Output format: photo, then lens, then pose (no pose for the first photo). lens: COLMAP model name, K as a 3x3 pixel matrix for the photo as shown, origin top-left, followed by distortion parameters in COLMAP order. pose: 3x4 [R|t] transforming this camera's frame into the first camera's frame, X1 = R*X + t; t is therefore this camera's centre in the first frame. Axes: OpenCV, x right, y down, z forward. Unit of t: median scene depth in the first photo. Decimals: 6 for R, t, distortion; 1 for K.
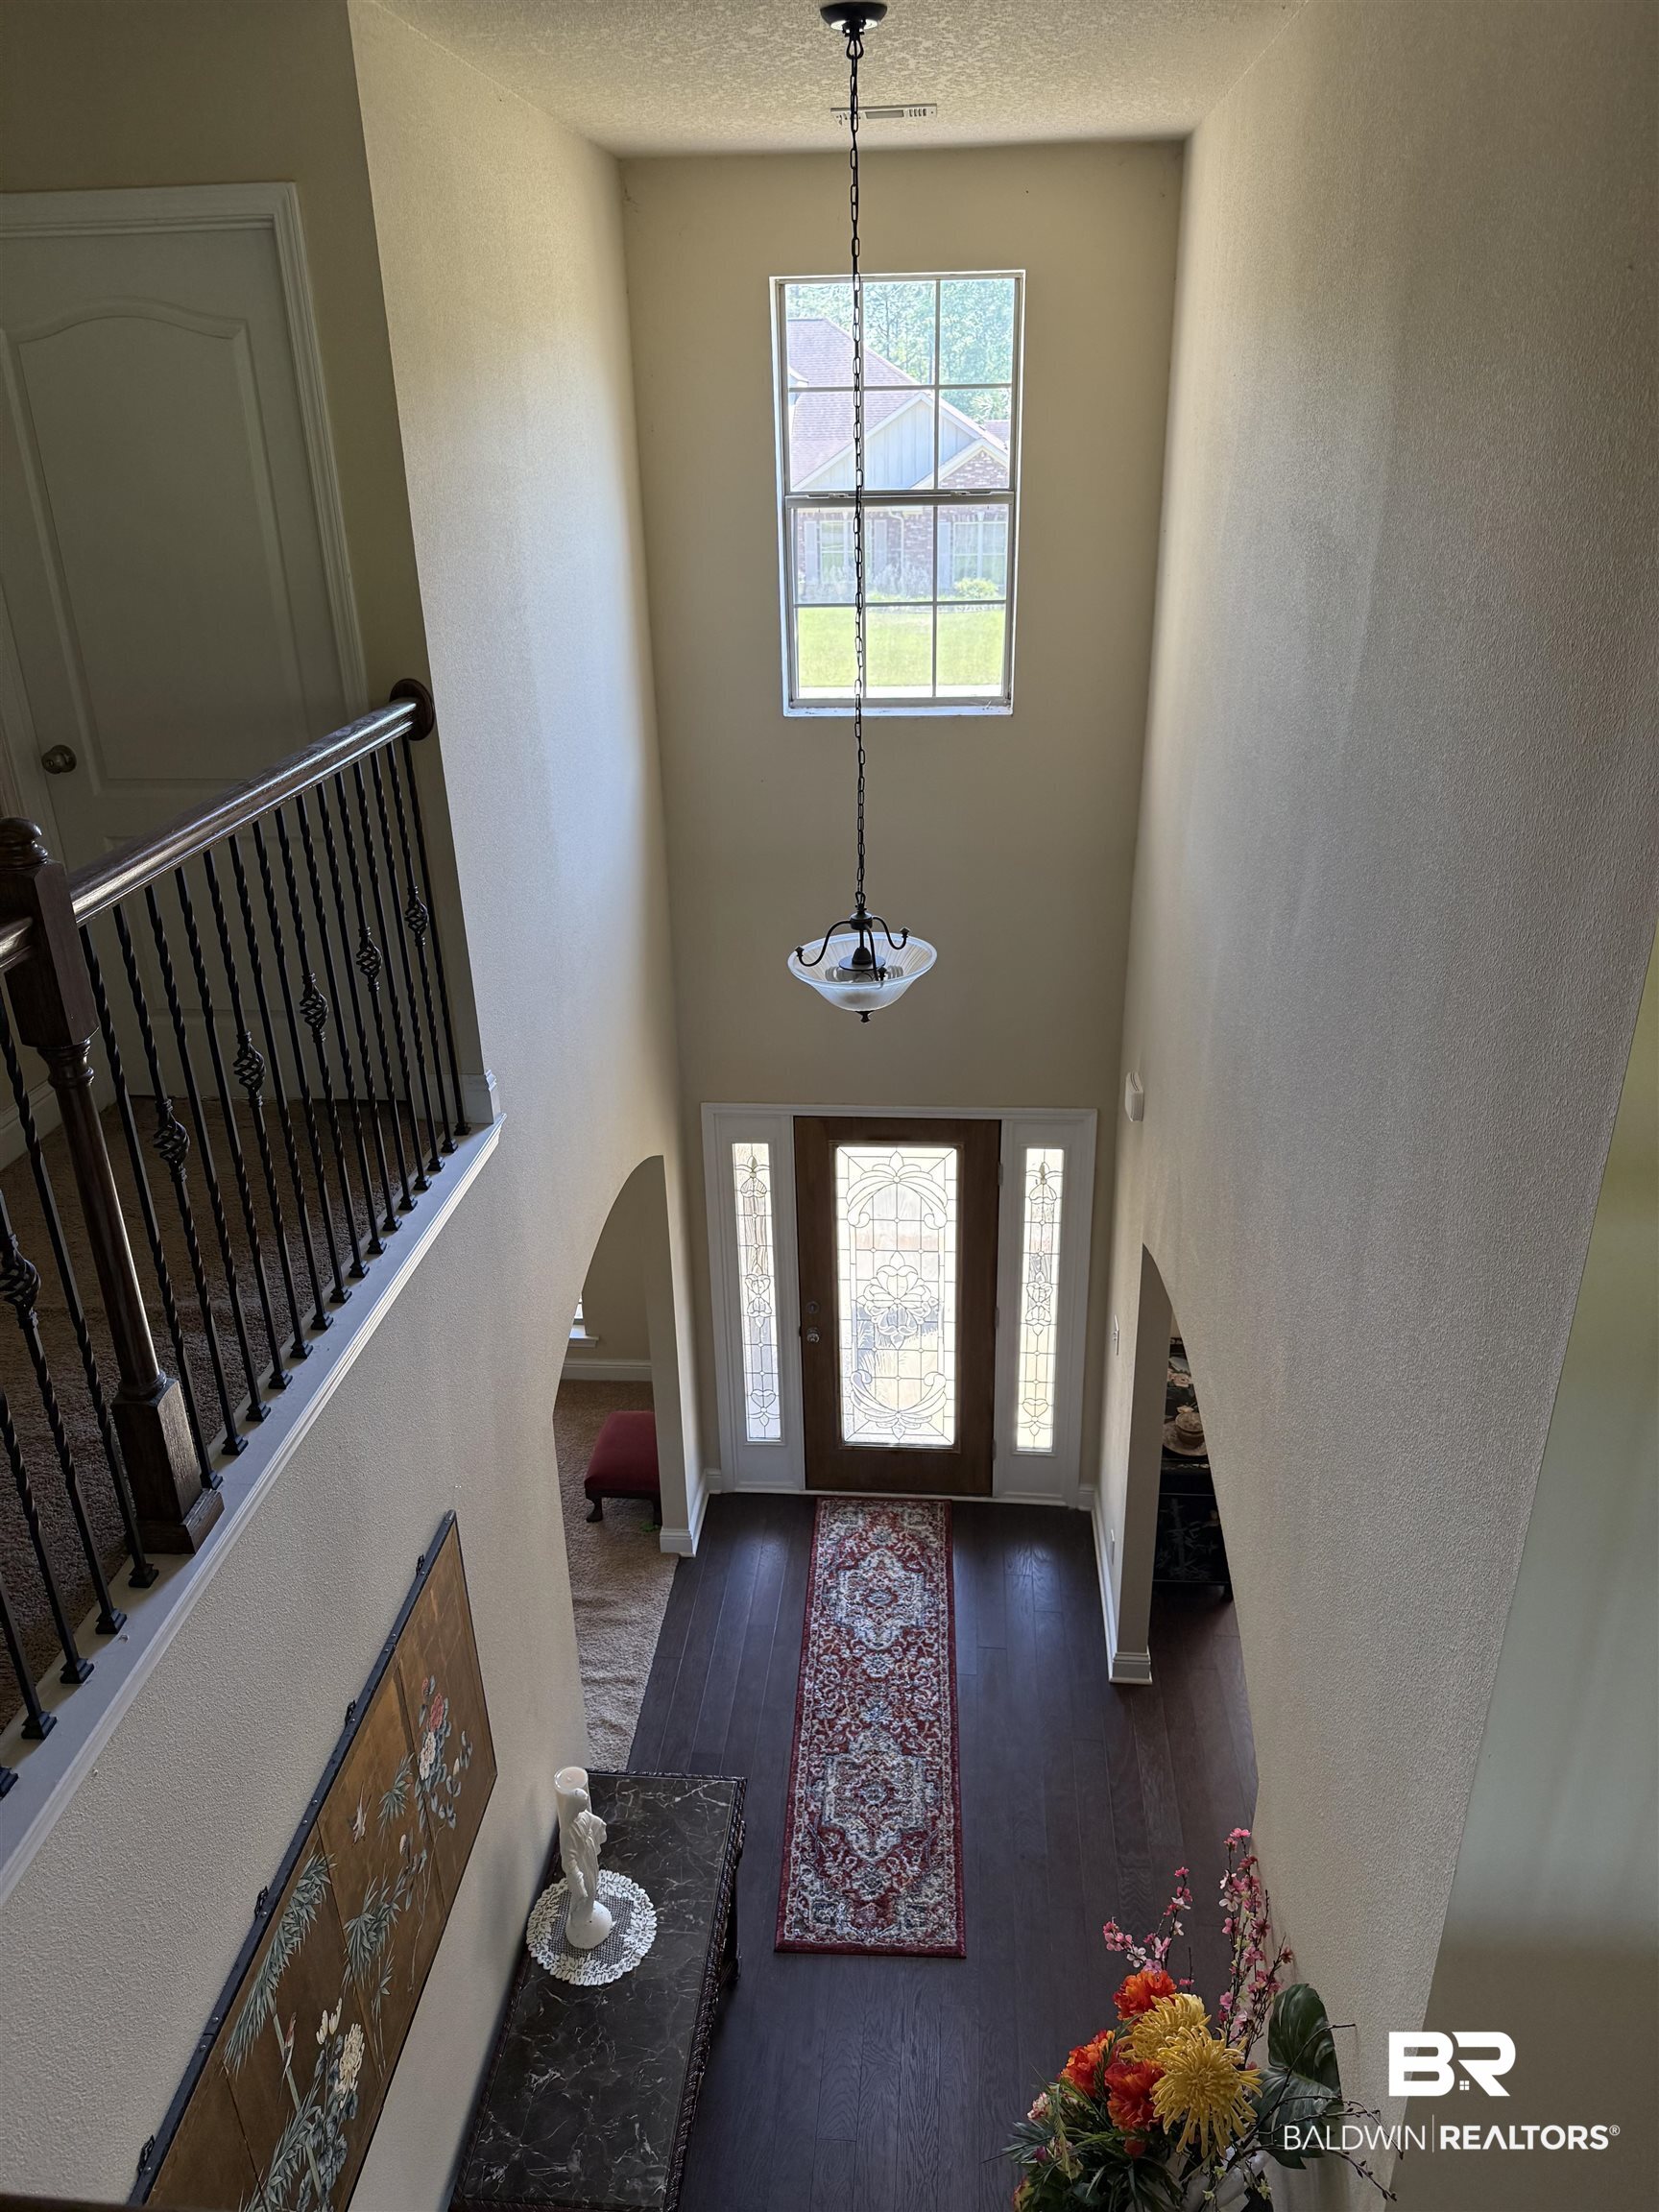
lens RADIAL K [[1557.7, 0, 831.2], [0, 1557.7, 1102.1], [0, 0, 1]] dist [0.058085, -0.044076]
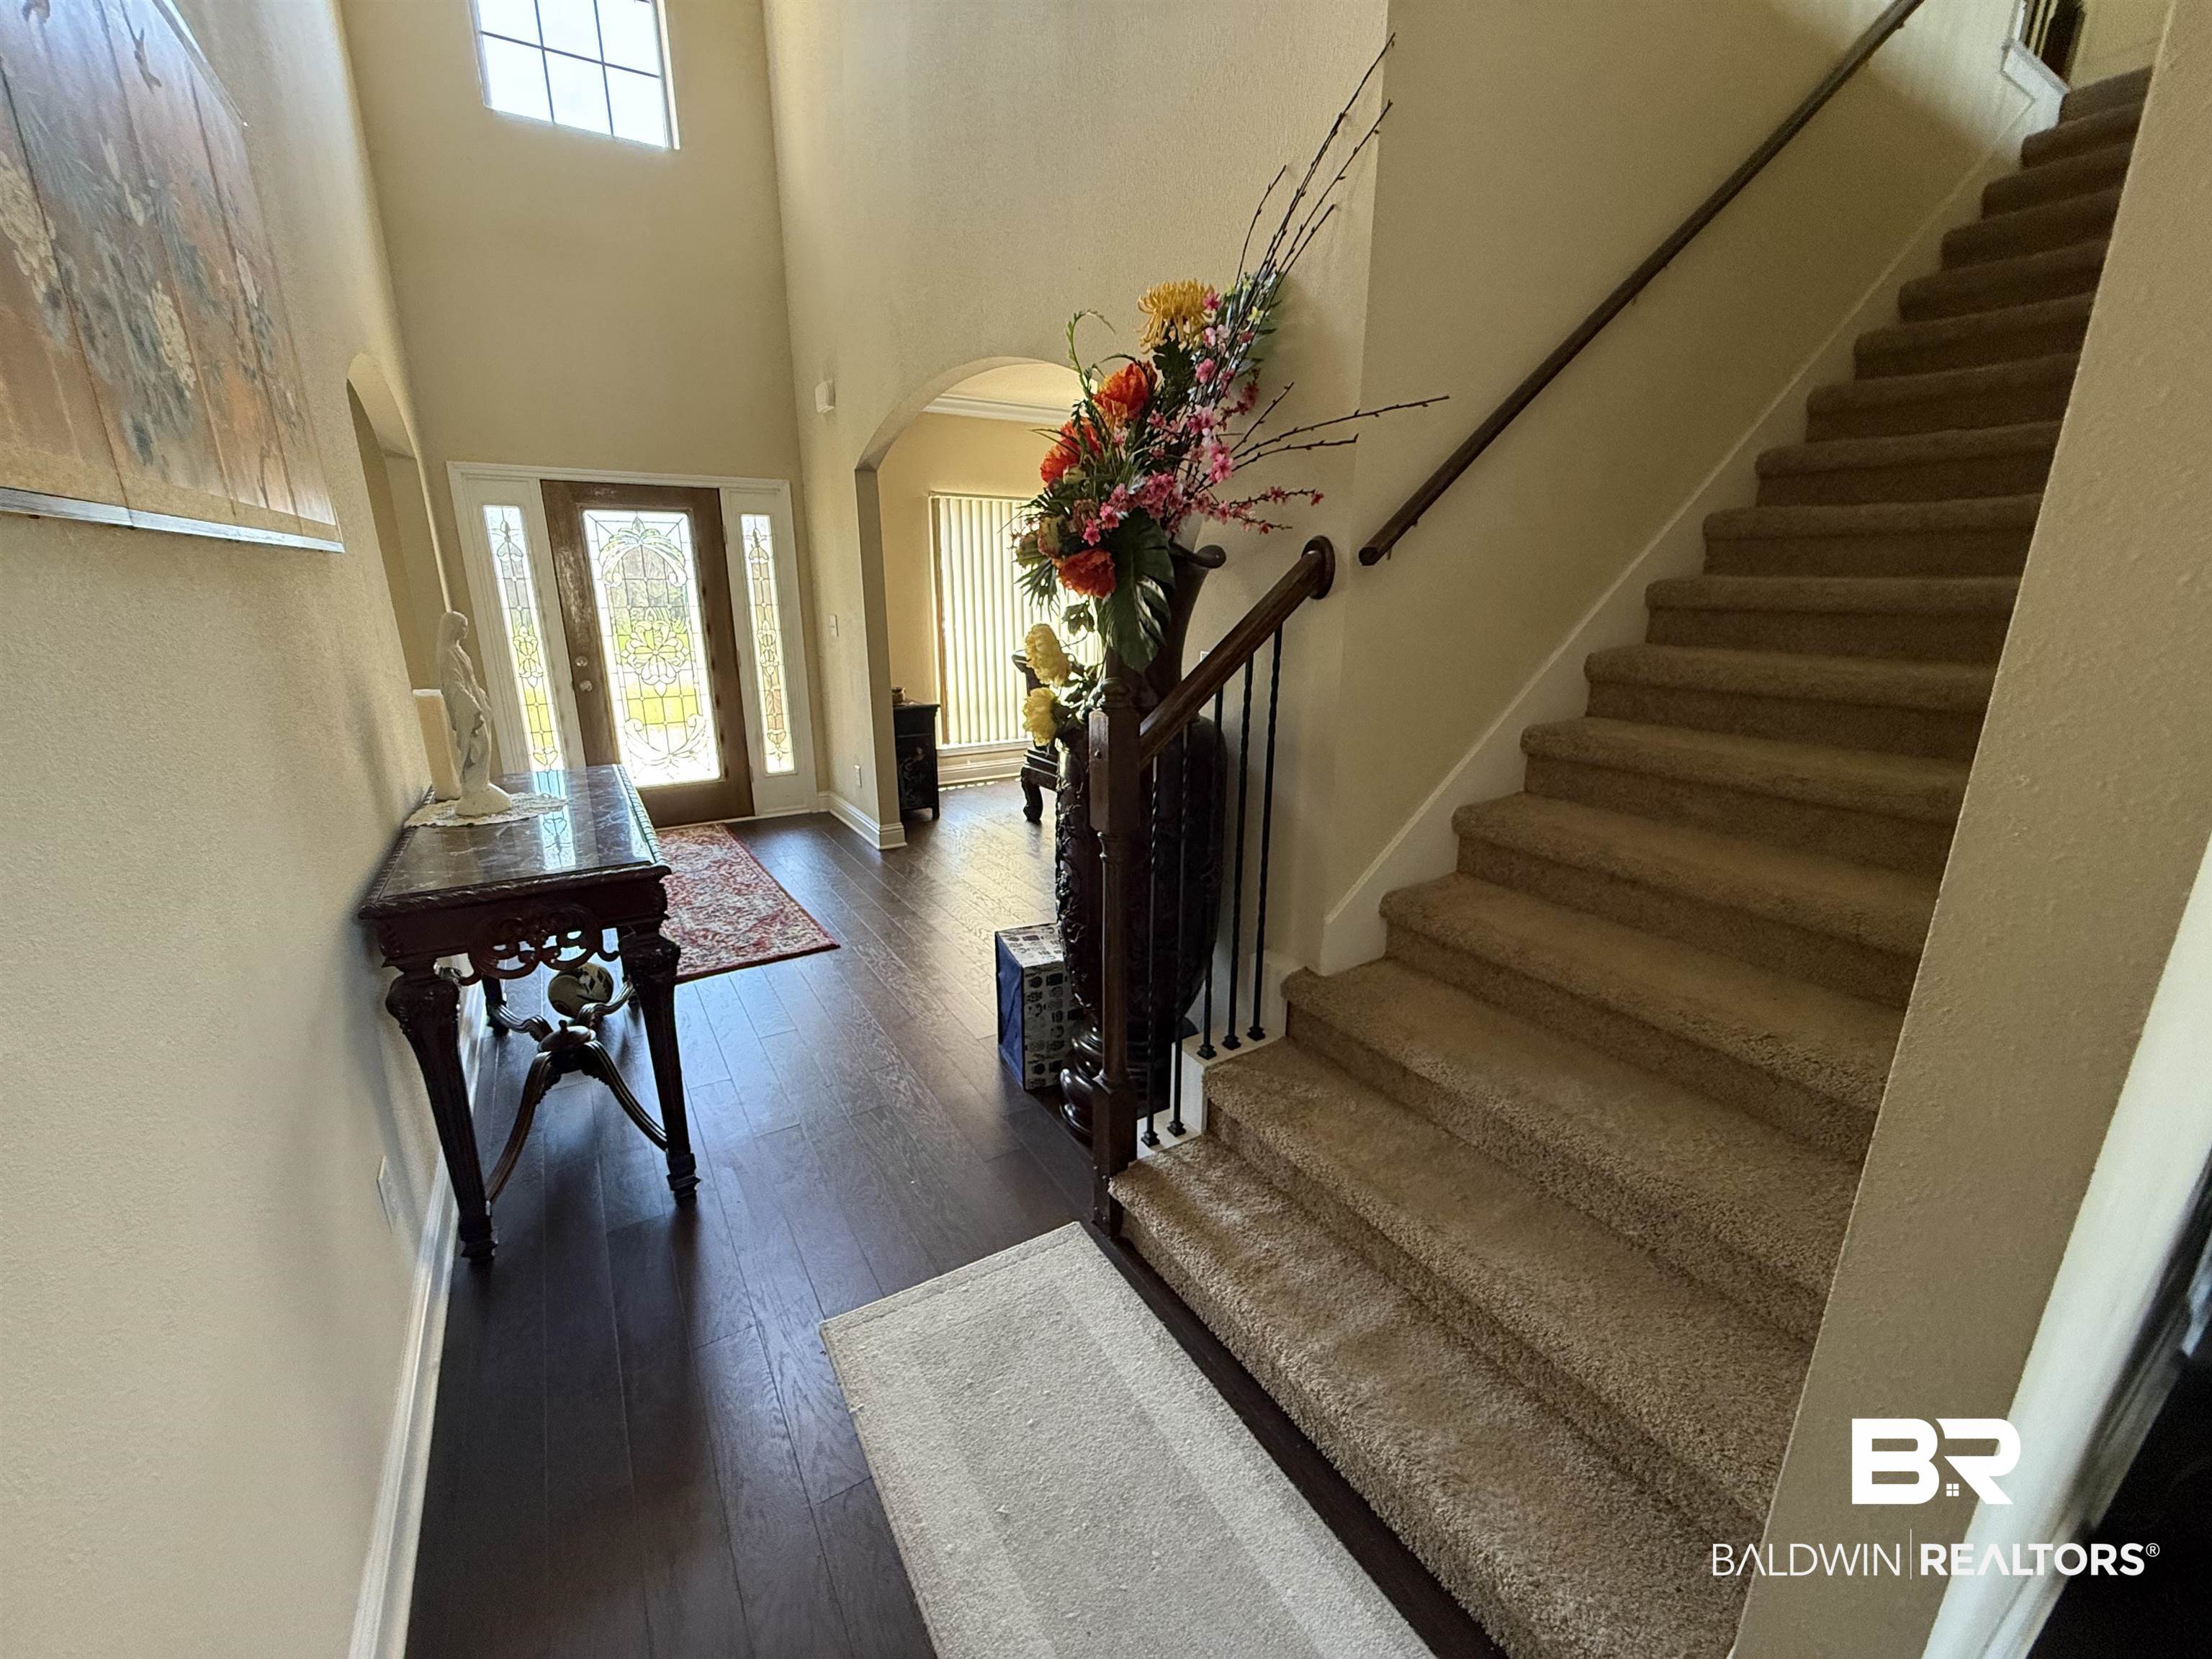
lens RADIAL K [[883.4, 0, 1103.2], [0, 883.4, 830.0], [0, 0, 1]] dist [-0.000865, 0.000643]
pose [[0.807020, -0.139258, 0.573869, -0.104081], [0.226009, 0.970643, -0.082290, 0.435809], [-0.545562, 0.196109, 0.814802, 0.238323]]
